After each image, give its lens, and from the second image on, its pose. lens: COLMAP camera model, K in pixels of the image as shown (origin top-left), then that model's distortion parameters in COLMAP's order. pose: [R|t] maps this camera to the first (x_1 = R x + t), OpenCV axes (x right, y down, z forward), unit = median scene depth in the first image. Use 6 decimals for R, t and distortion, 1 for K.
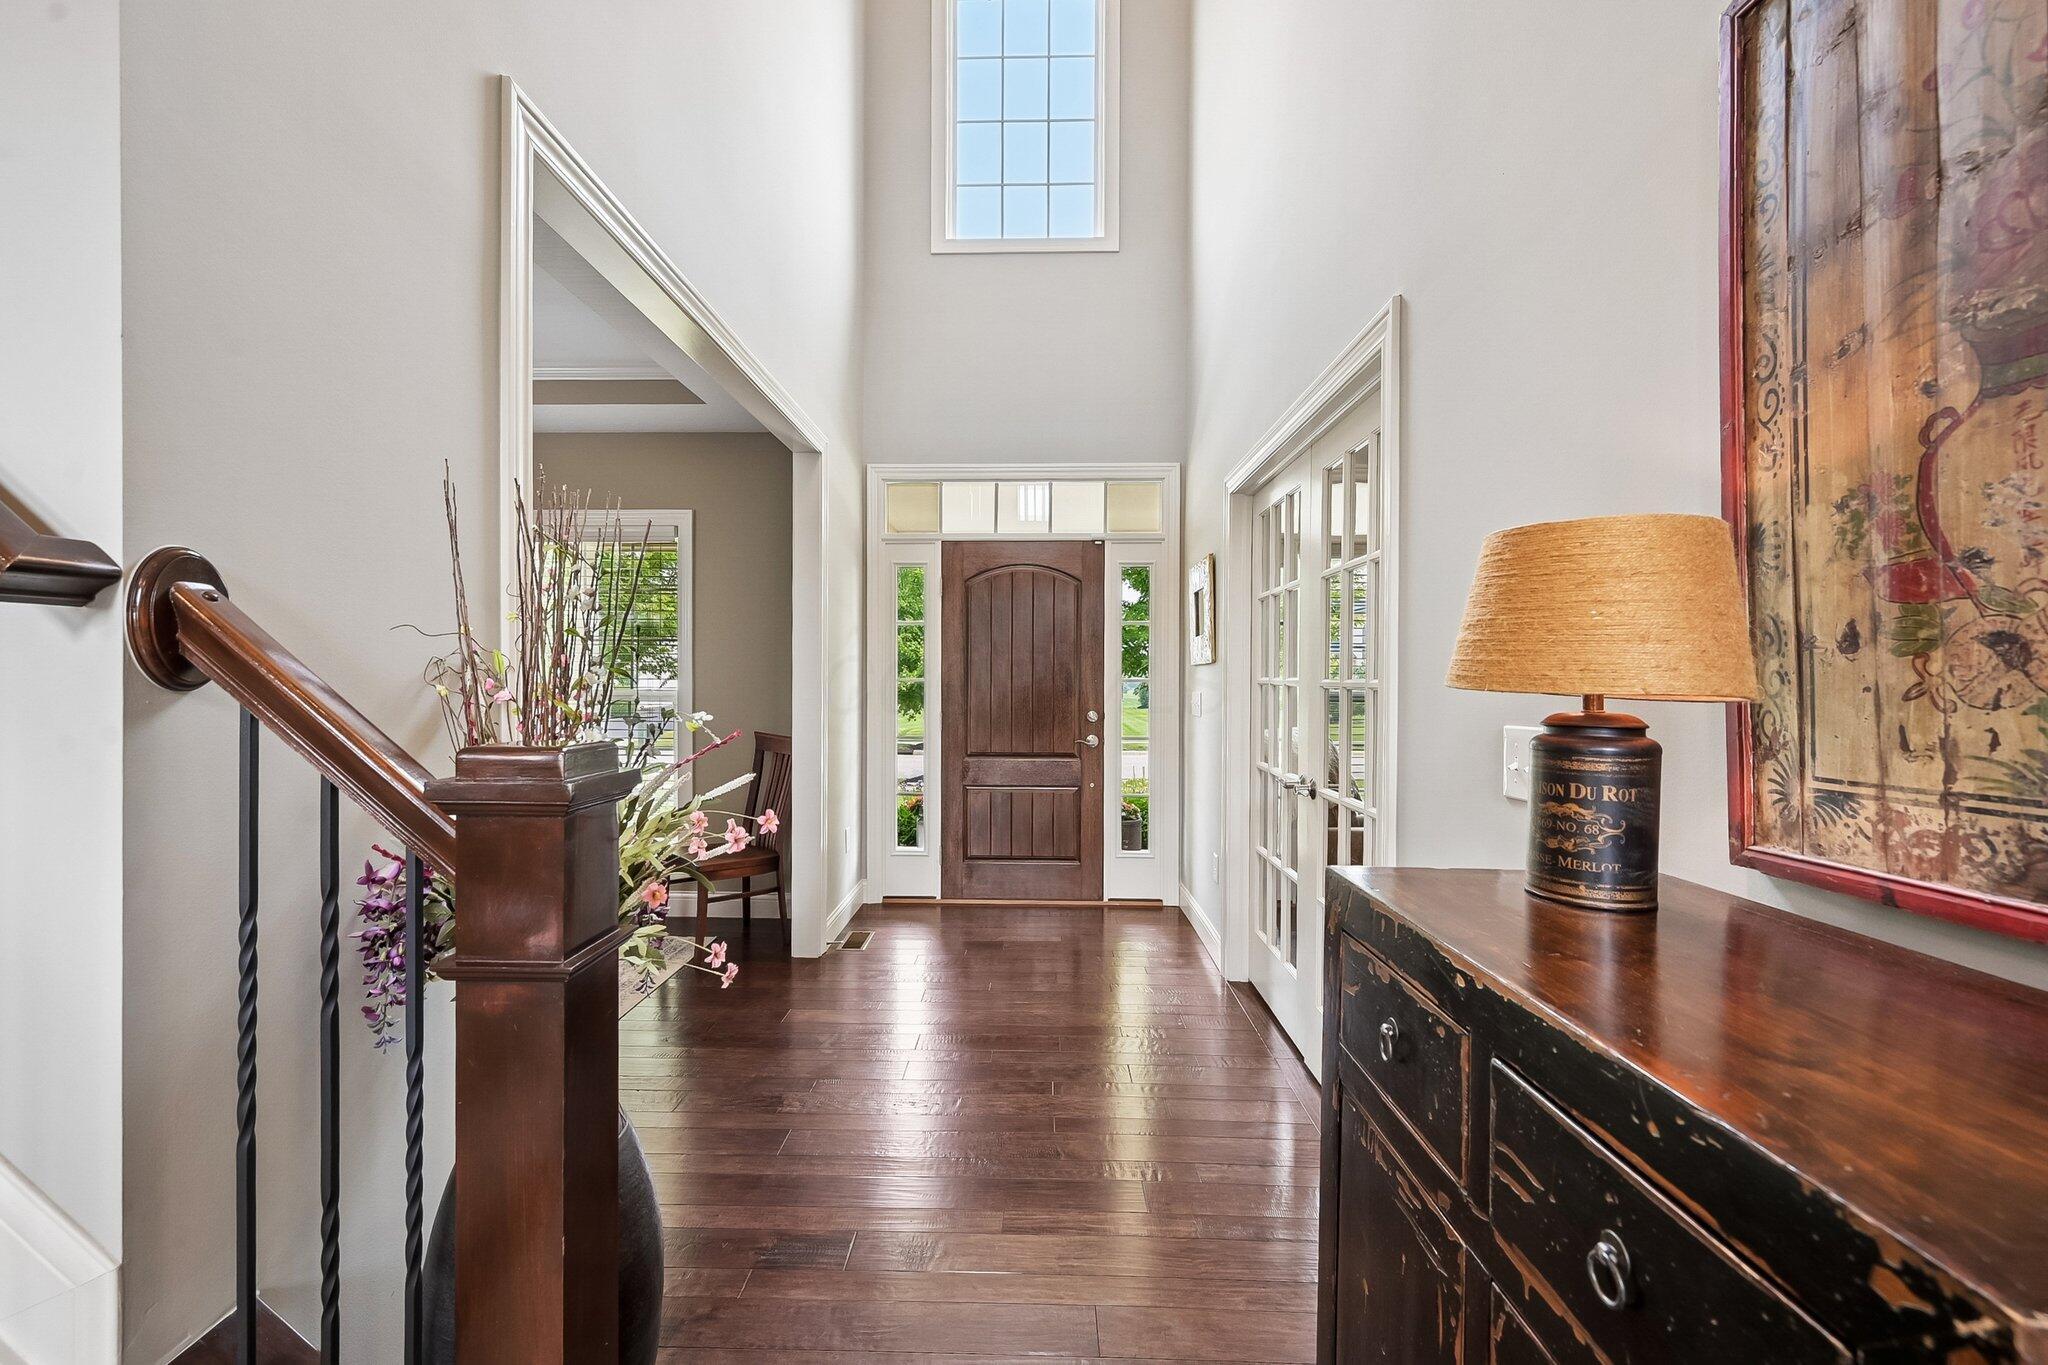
lens RADIAL K [[820.8, 0, 1000.1], [0, 820.8, 687.3], [0, 0, 1]] dist [0.002694, 0.000209]
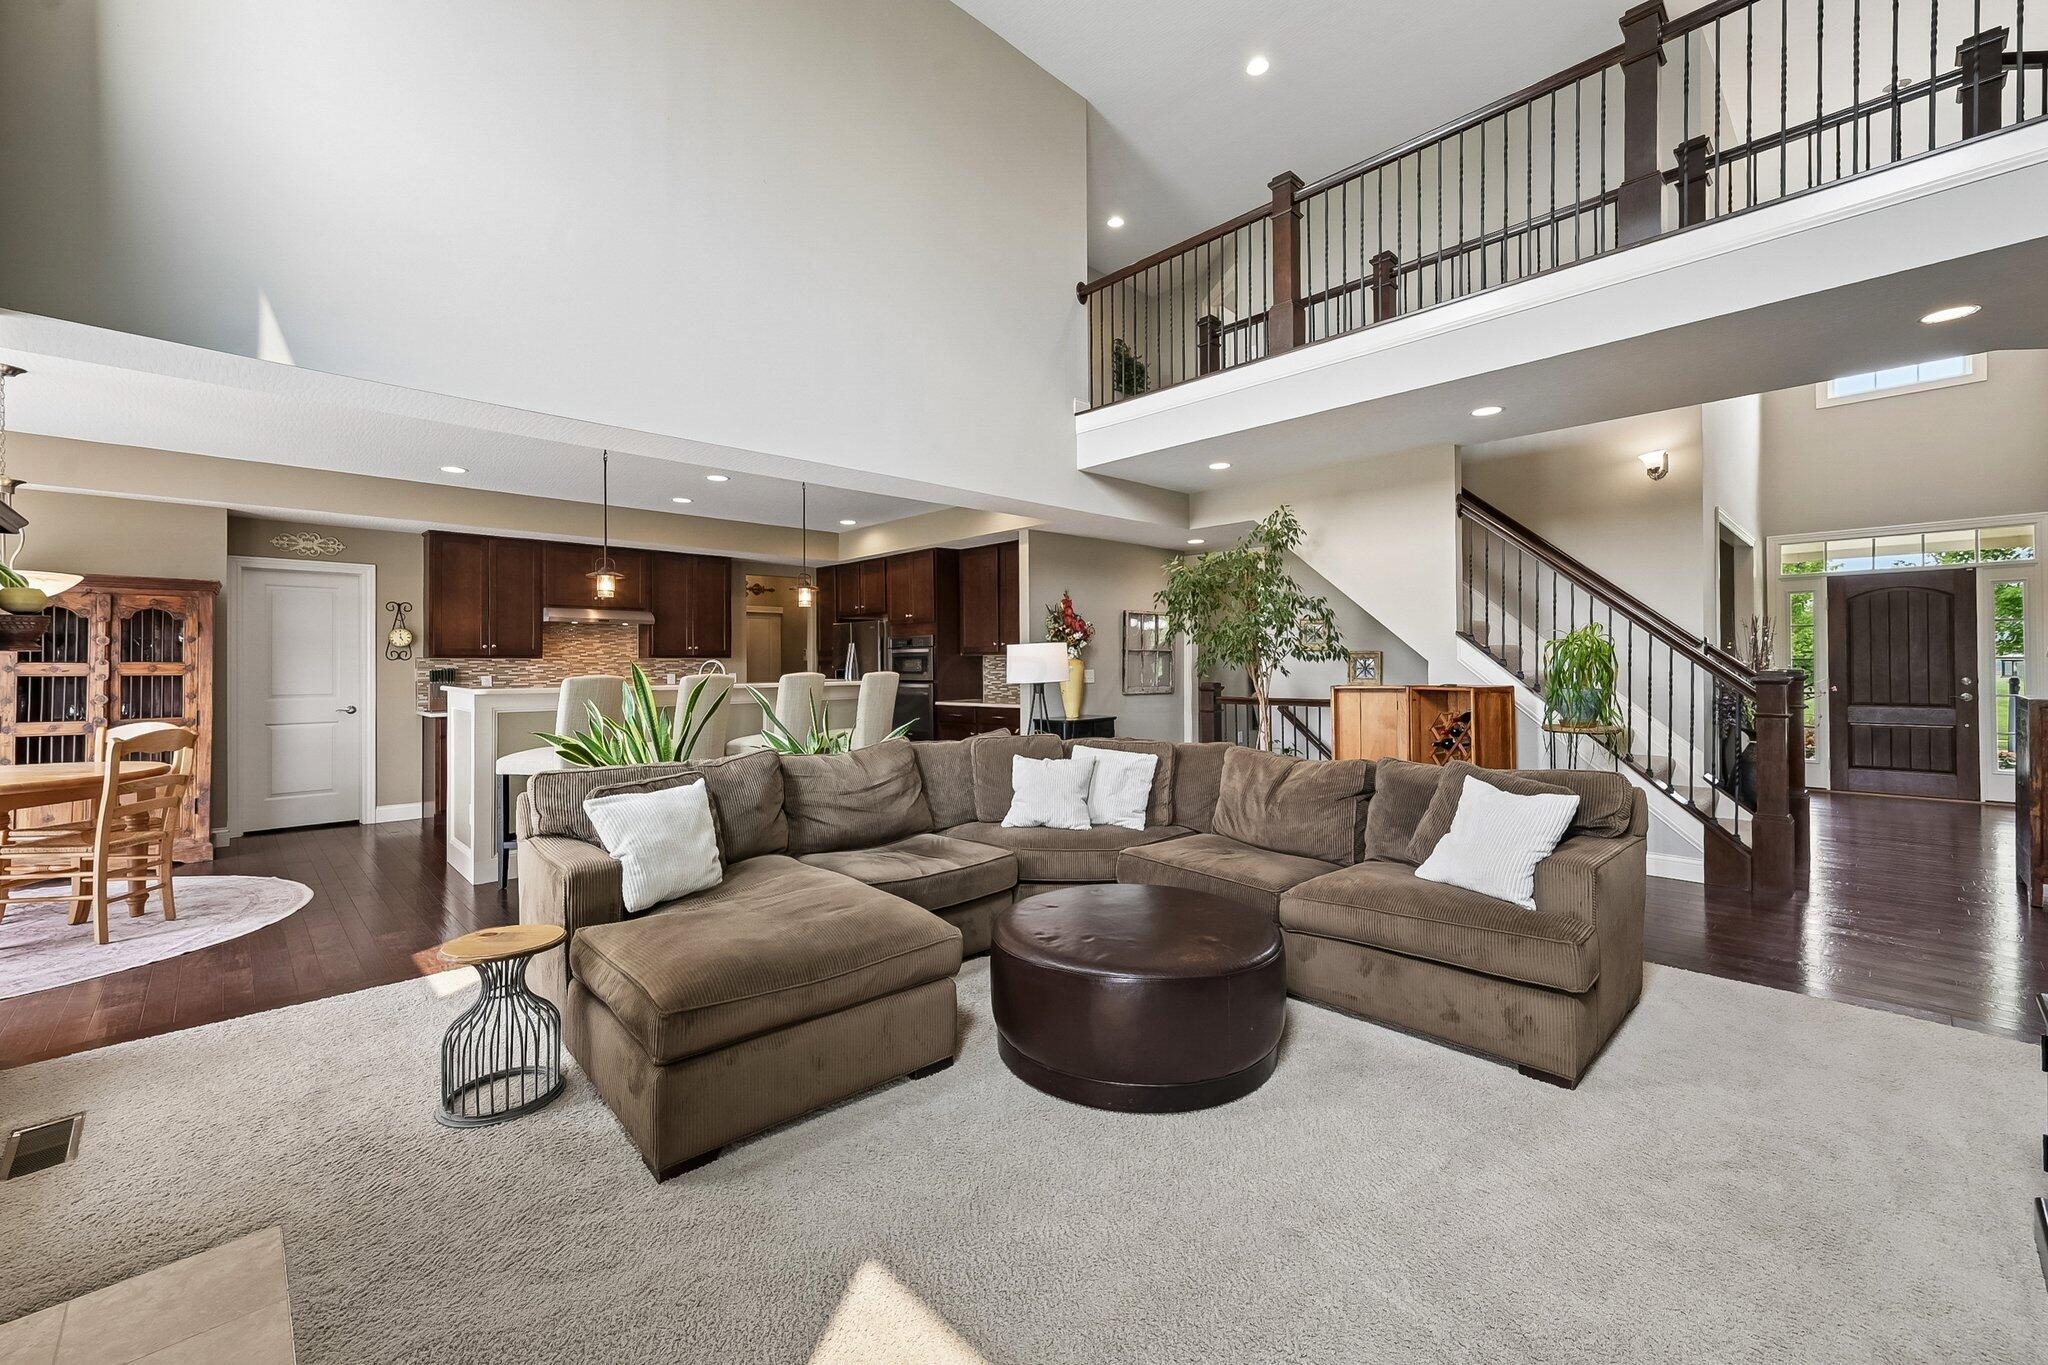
lens RADIAL K [[820.8, 0, 1023.5], [0, 820.8, 661.6], [0, 0, 1]] dist [0.002694, 0.000209]
pose [[0.728535, -0.014250, -0.684860, -0.121086], [0.002621, 0.999834, -0.018015, 0.022042], [0.685003, 0.011329, 0.728452, -1.387340]]
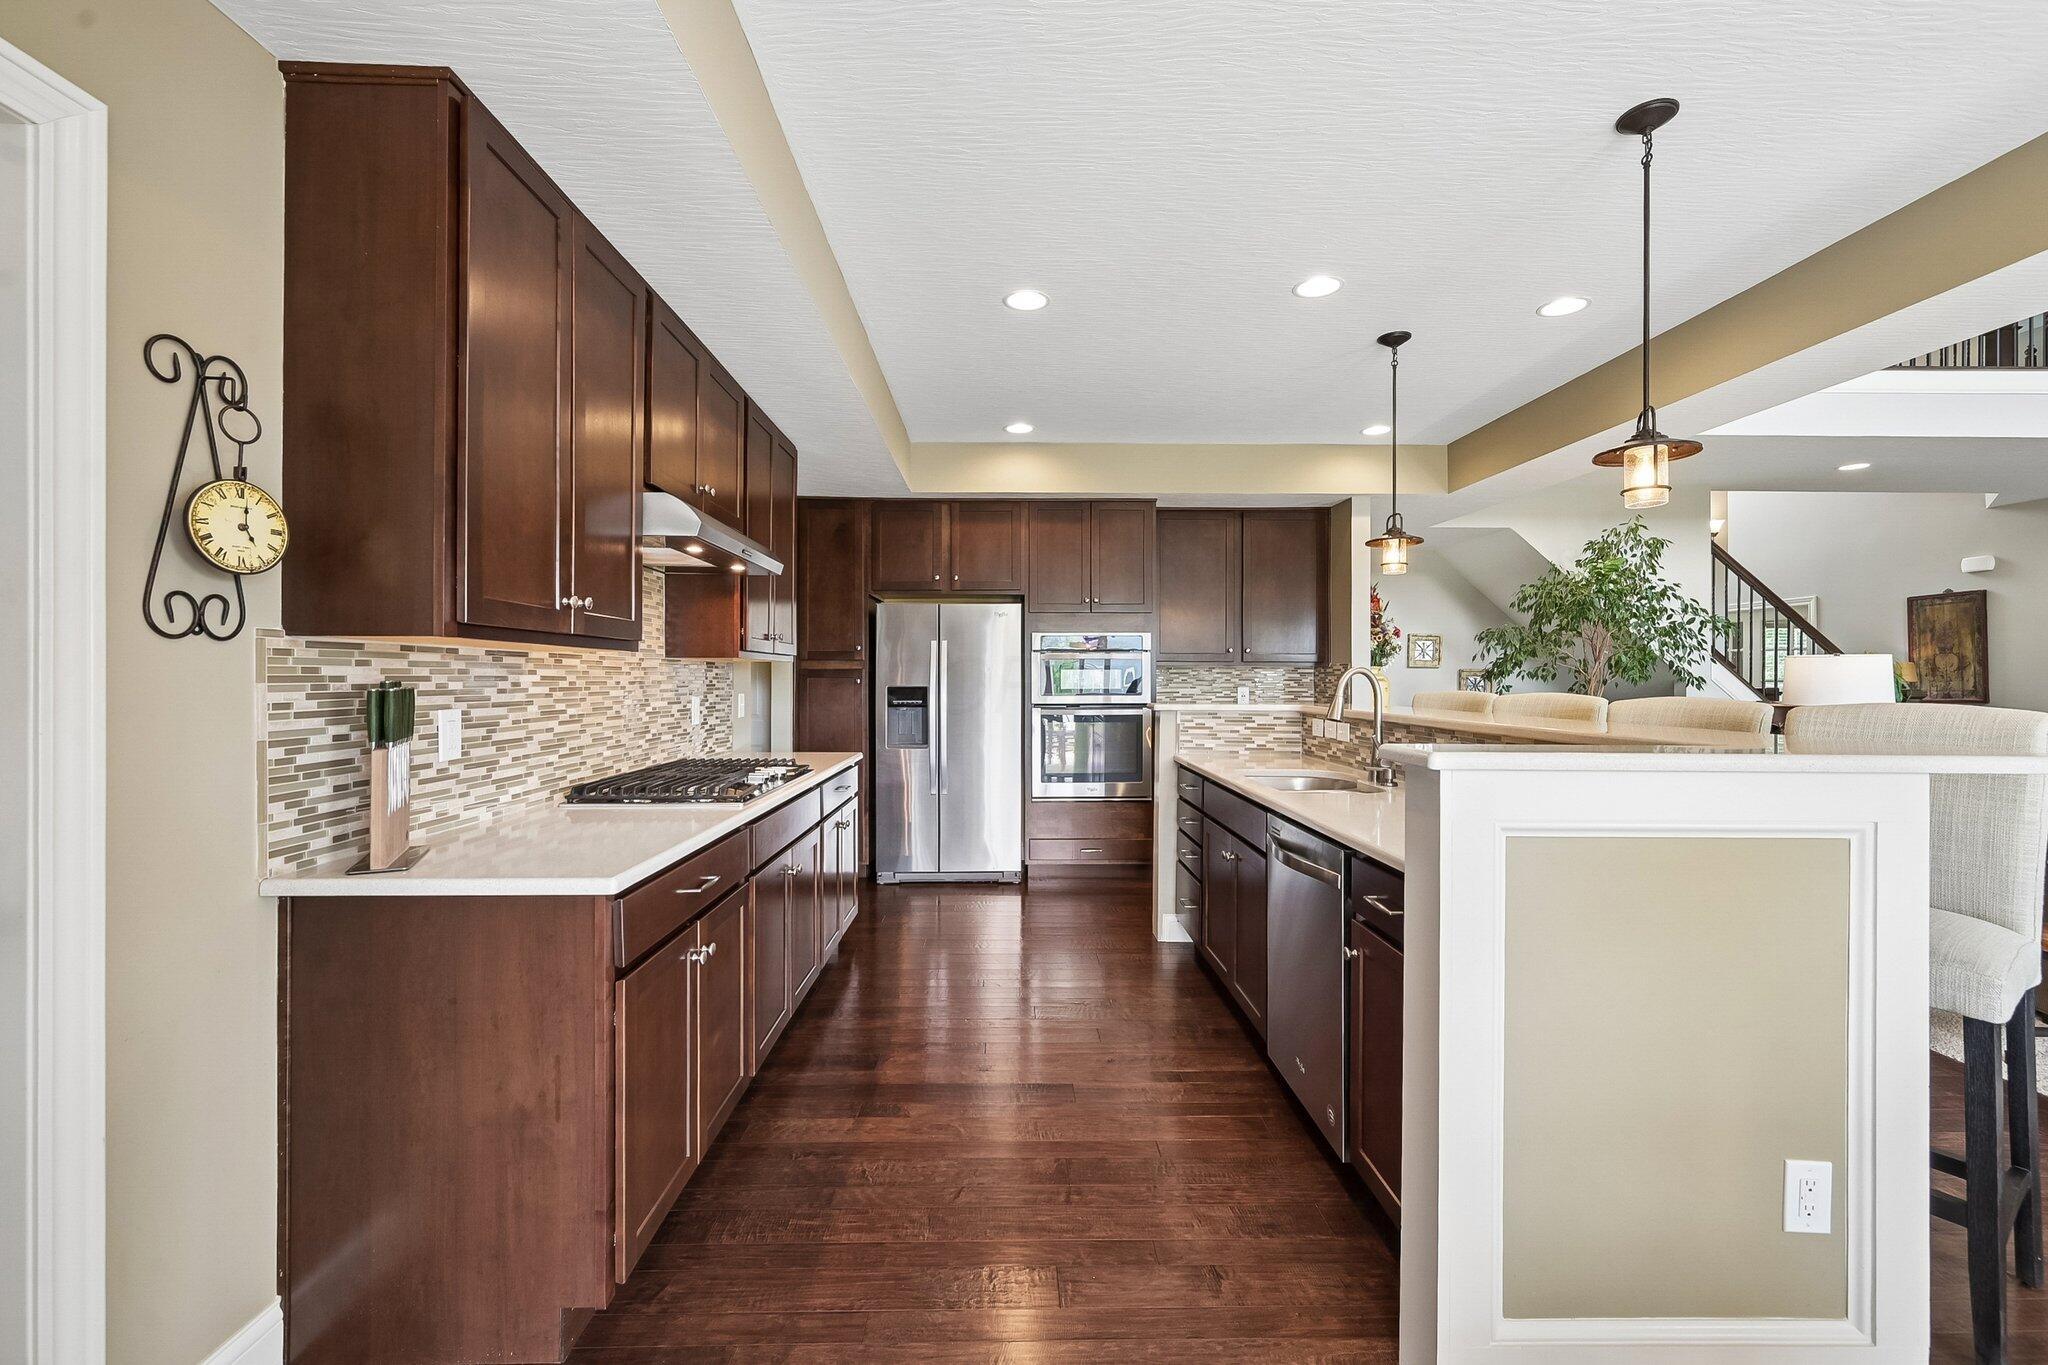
lens RADIAL K [[860.9, 0, 1020.8], [0, 860.9, 673.8], [0, 0, 1]] dist [0.001966, -0.000523]
pose [[0.997814, -0.002107, 0.066046, -1.757732], [0.003170, 0.999867, -0.015983, 0.008123], [-0.066003, 0.016157, 0.997689, -1.409668]]
